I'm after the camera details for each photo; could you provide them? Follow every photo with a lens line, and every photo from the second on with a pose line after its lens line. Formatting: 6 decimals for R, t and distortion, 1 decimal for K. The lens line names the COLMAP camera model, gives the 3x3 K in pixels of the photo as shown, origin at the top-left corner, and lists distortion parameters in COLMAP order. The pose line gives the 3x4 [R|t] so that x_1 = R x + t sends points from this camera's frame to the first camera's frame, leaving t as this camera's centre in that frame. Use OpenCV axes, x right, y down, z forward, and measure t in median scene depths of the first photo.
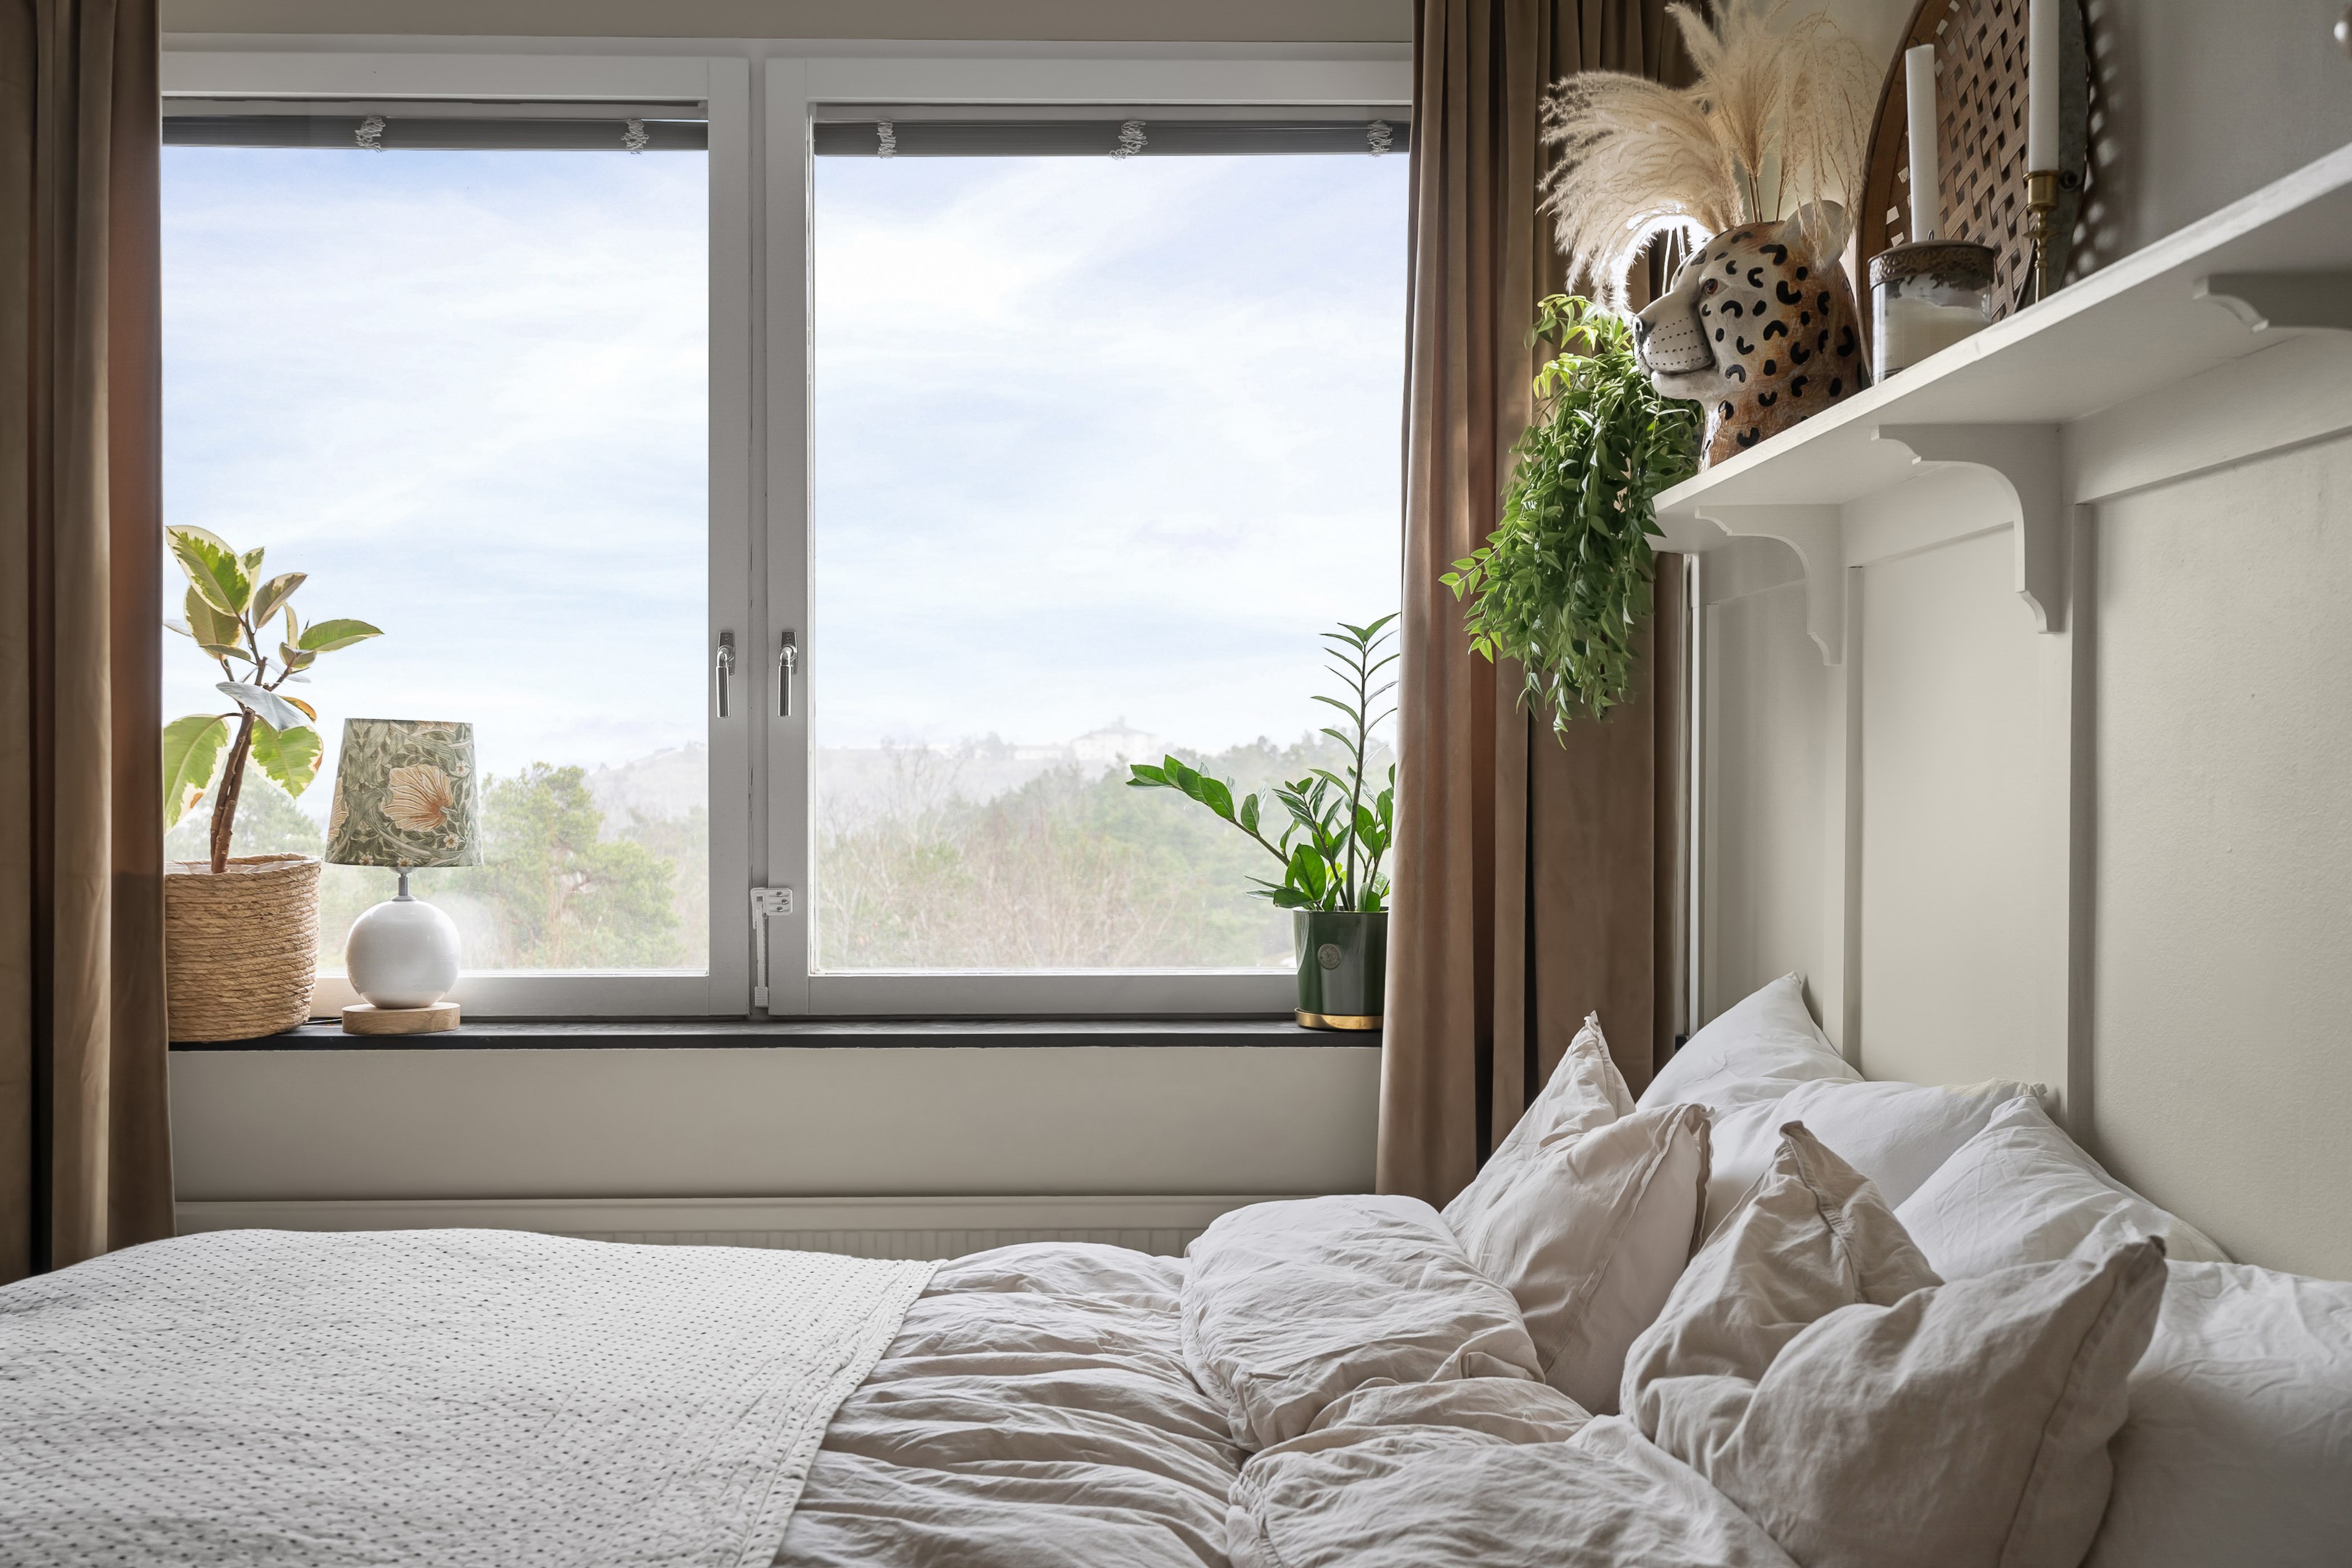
lens RADIAL K [[2324.2, 0, 1176.4], [0, 2324.2, 854.2], [0, 0, 1]] dist [0.004435, 0.014851]
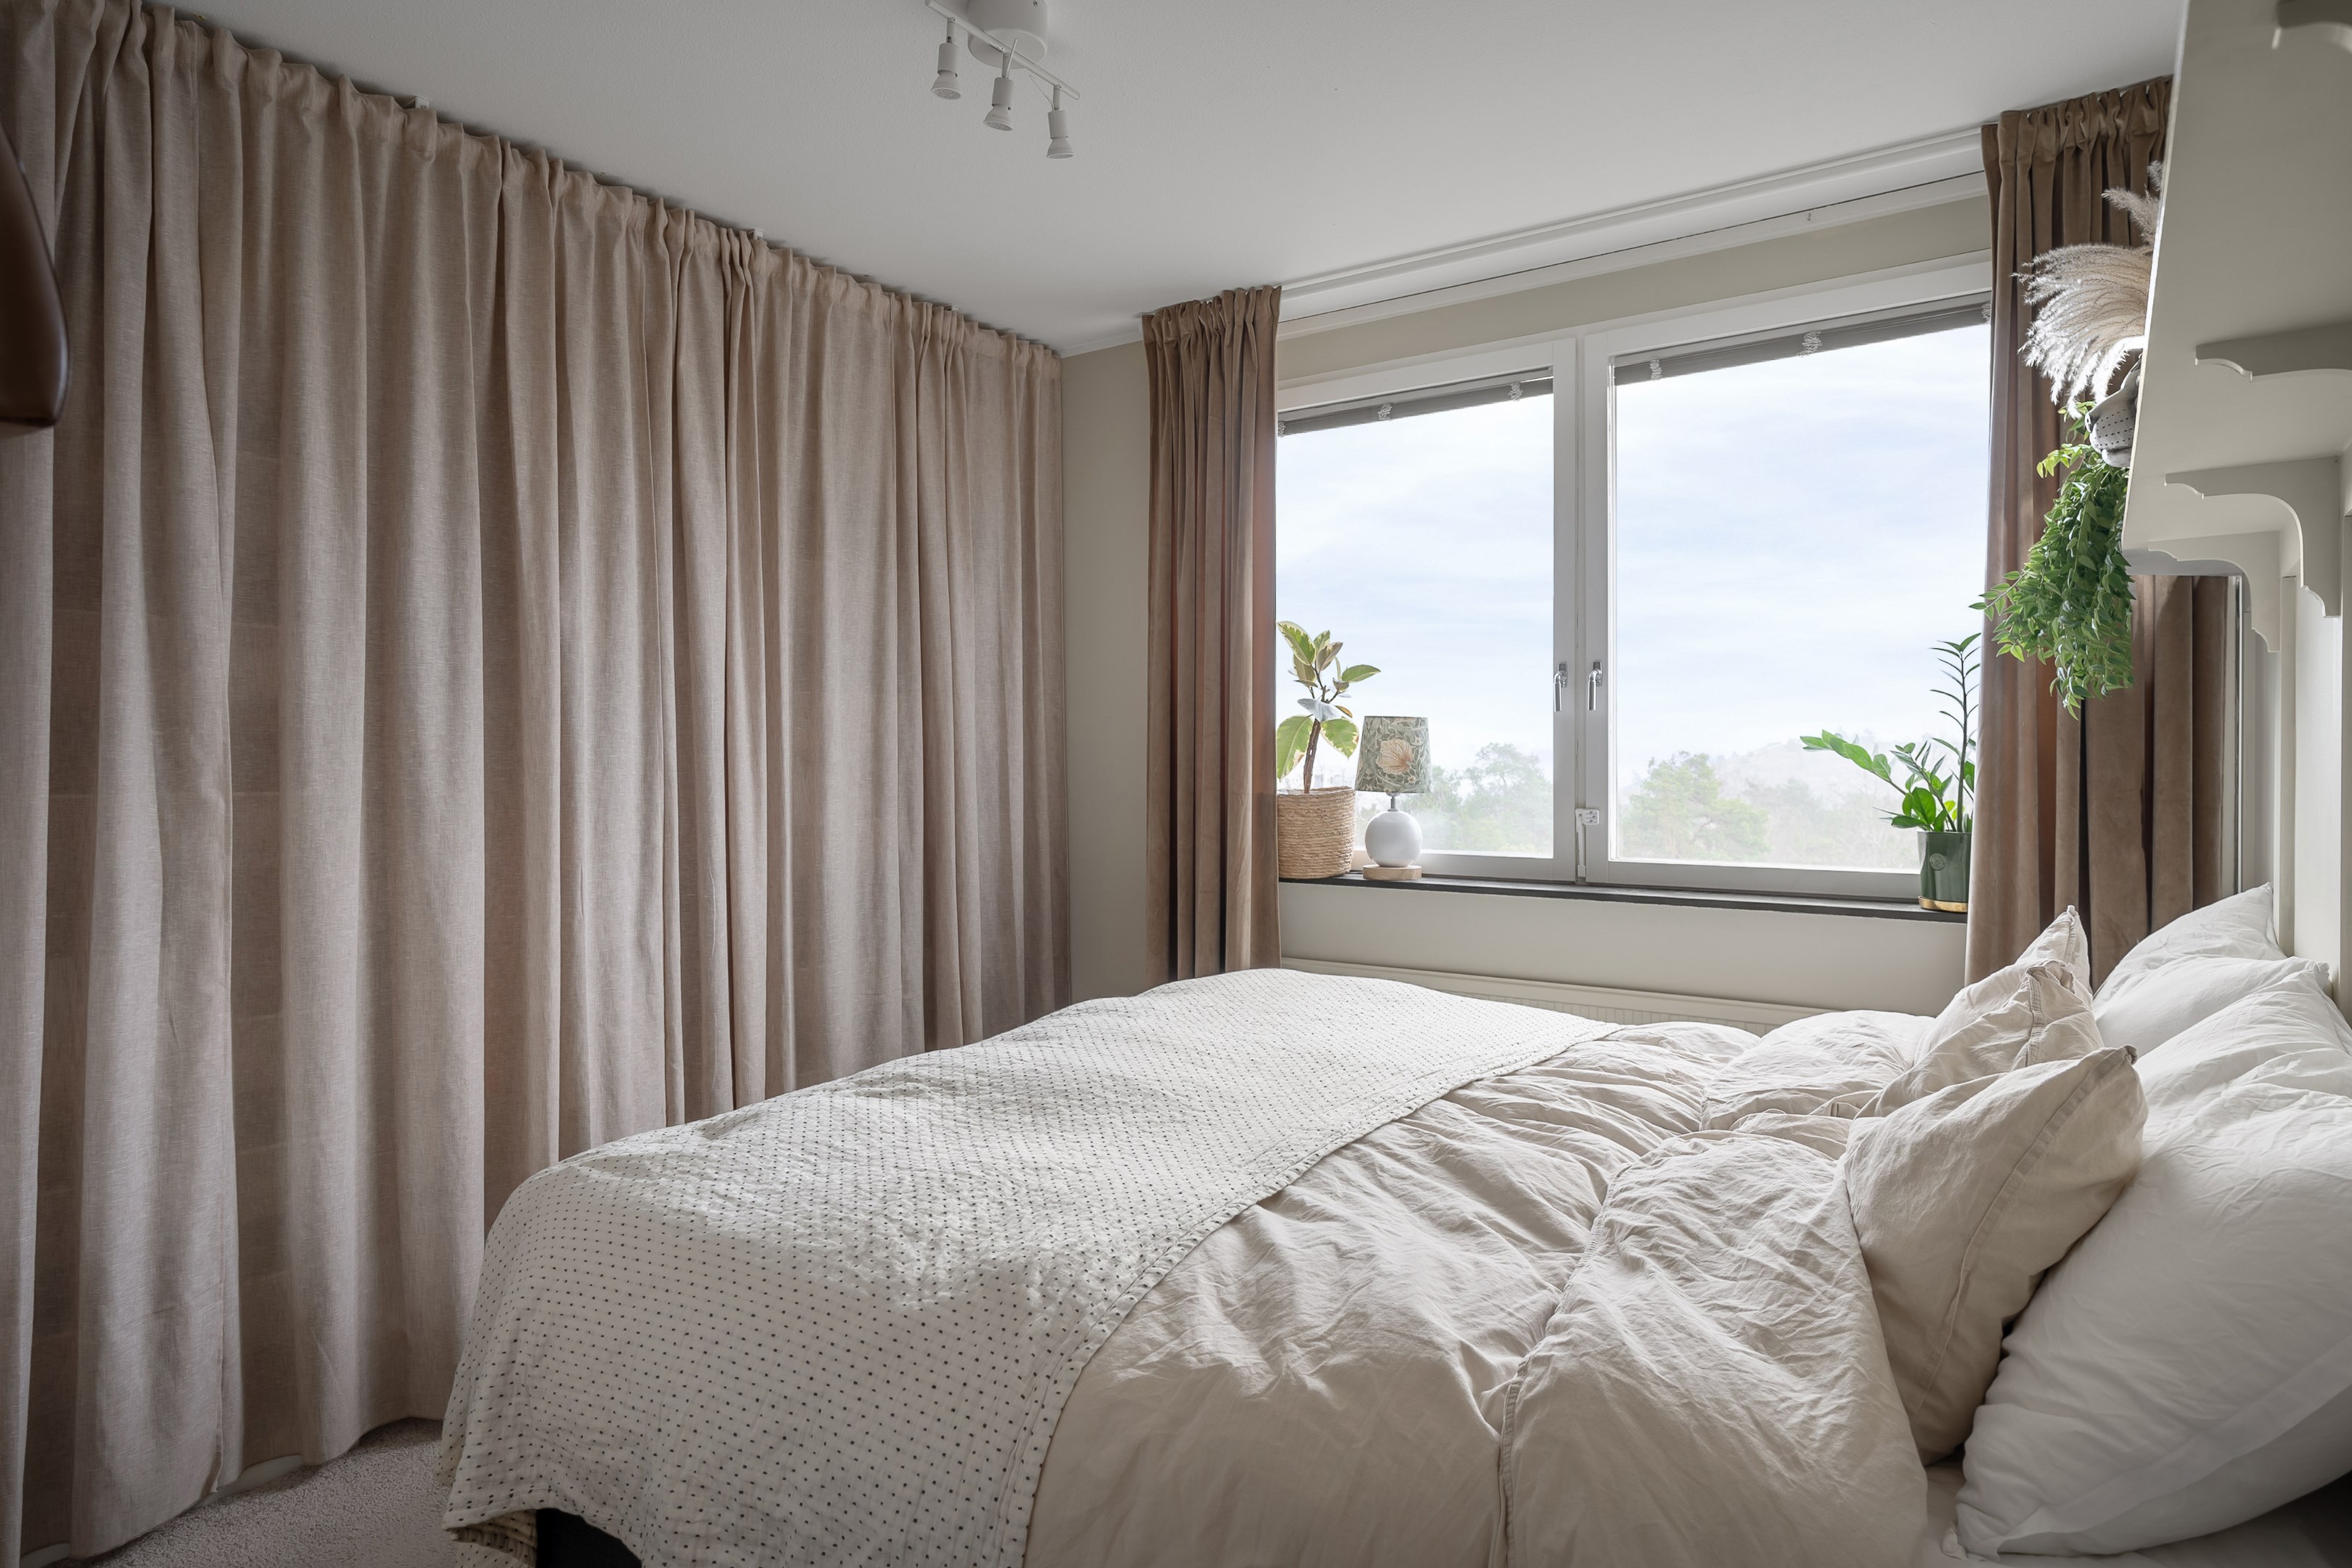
lens RADIAL K [[1335.0, 0, 1170.5], [0, 1335.0, 795.4], [0, 0, 1]] dist [-0.004659, 0.002029]
pose [[0.805504, 0.017100, -0.592344, 0.175318], [-0.020697, 0.999786, 0.000717, 0.010559], [0.592229, 0.011682, 0.805685, 0.008122]]
